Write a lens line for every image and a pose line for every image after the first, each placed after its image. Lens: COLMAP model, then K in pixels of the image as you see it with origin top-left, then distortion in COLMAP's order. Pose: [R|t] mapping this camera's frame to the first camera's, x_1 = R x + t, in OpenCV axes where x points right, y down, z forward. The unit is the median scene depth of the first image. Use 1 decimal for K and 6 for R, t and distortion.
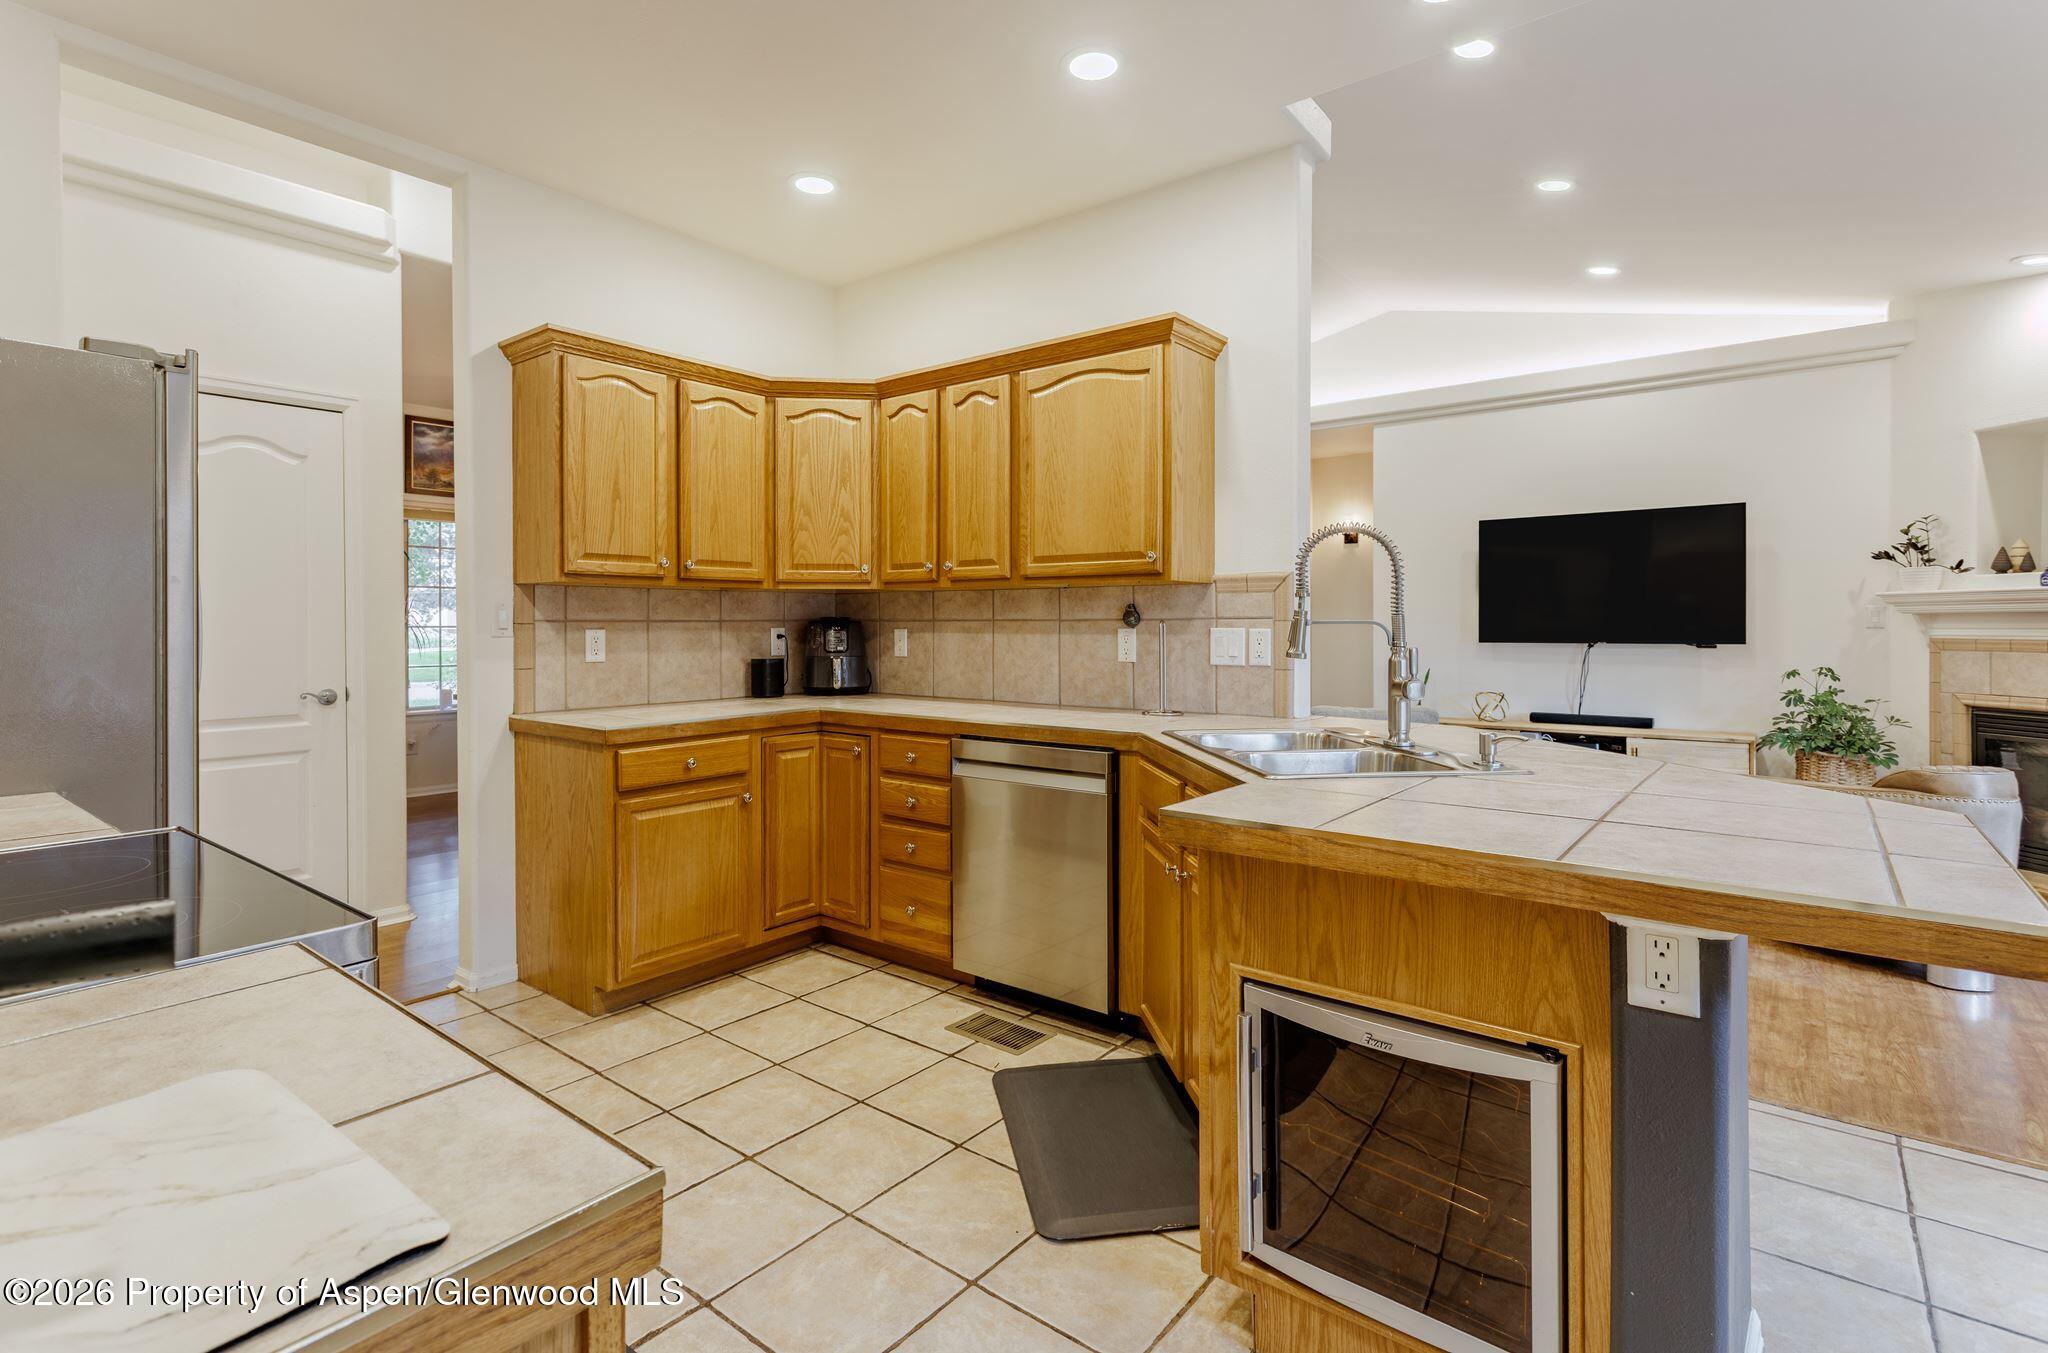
lens RADIAL K [[978.0, 0, 1006.7], [0, 978.0, 631.2], [0, 0, 1]] dist [0.002238, 0.000584]
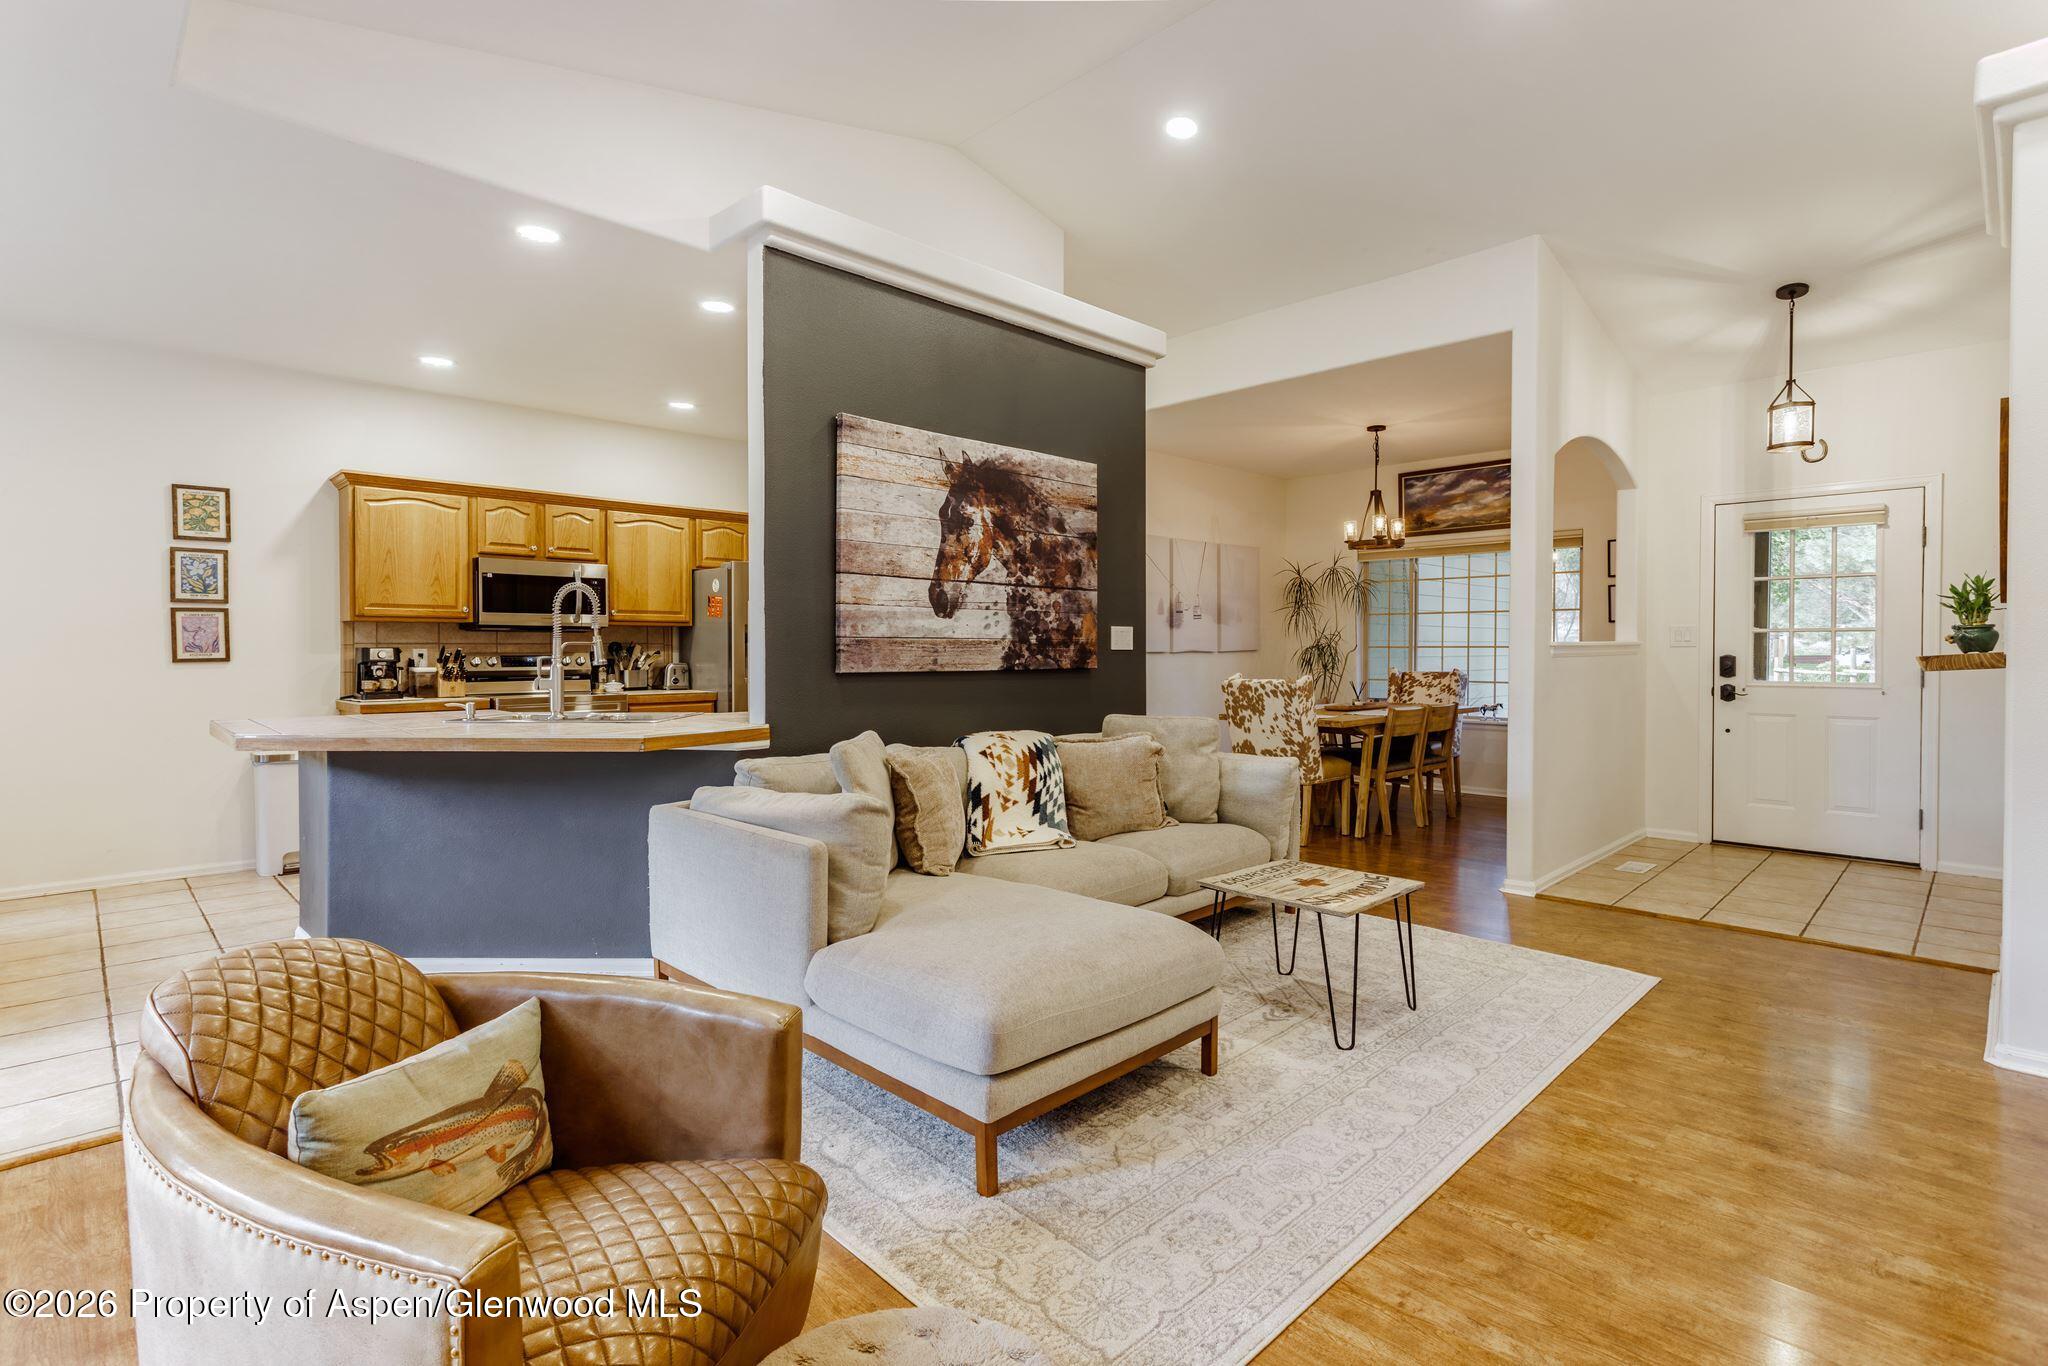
lens RADIAL K [[972.3, 0, 1016.9], [0, 972.3, 659.8], [0, 0, 1]] dist [-0.002542, 0.005089]
pose [[-0.115782, 0.013416, -0.993184, 1.215146], [-0.005993, 0.999881, 0.014205, -0.005187], [0.993257, 0.007597, -0.115687, 1.237575]]
